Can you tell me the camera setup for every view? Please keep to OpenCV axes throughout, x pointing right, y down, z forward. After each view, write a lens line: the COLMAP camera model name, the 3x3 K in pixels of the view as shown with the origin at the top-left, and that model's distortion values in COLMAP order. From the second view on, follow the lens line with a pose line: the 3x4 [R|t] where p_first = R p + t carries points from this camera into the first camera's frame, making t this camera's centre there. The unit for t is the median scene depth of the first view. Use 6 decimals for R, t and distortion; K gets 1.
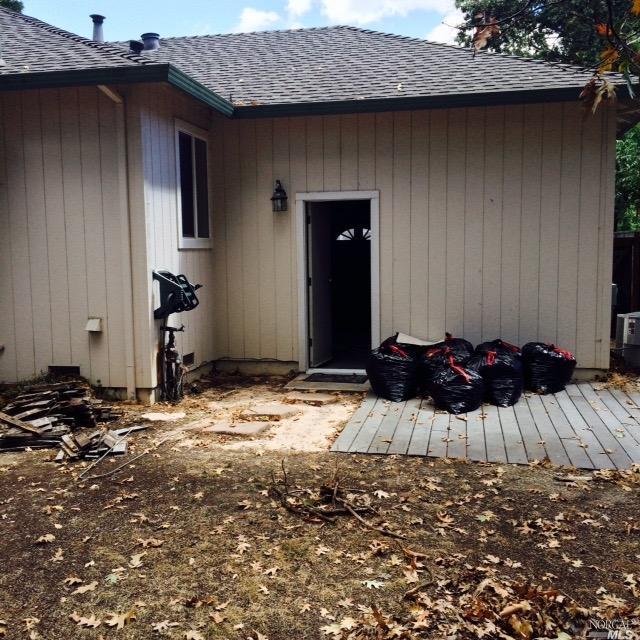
lens RADIAL K [[730.6, 0, 321.0], [0, 730.6, 319.5], [0, 0, 1]] dist [0.061984, 0.000000]
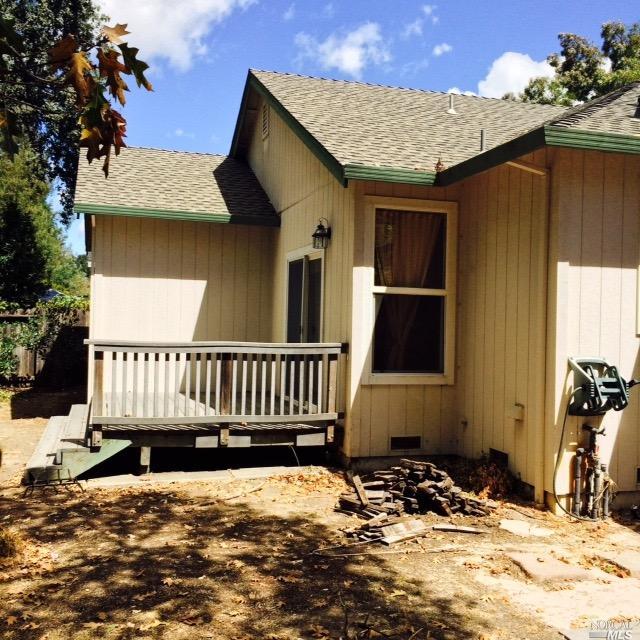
lens RADIAL K [[730.6, 0, 320.8], [0, 730.6, 320.8], [0, 0, 1]] dist [0.061984, 0.000000]
pose [[0.486597, 0.029262, -0.873137, 0.458655], [-0.115661, 0.992799, -0.031185, -0.059779], [0.865937, 0.116162, 0.486477, 0.381629]]
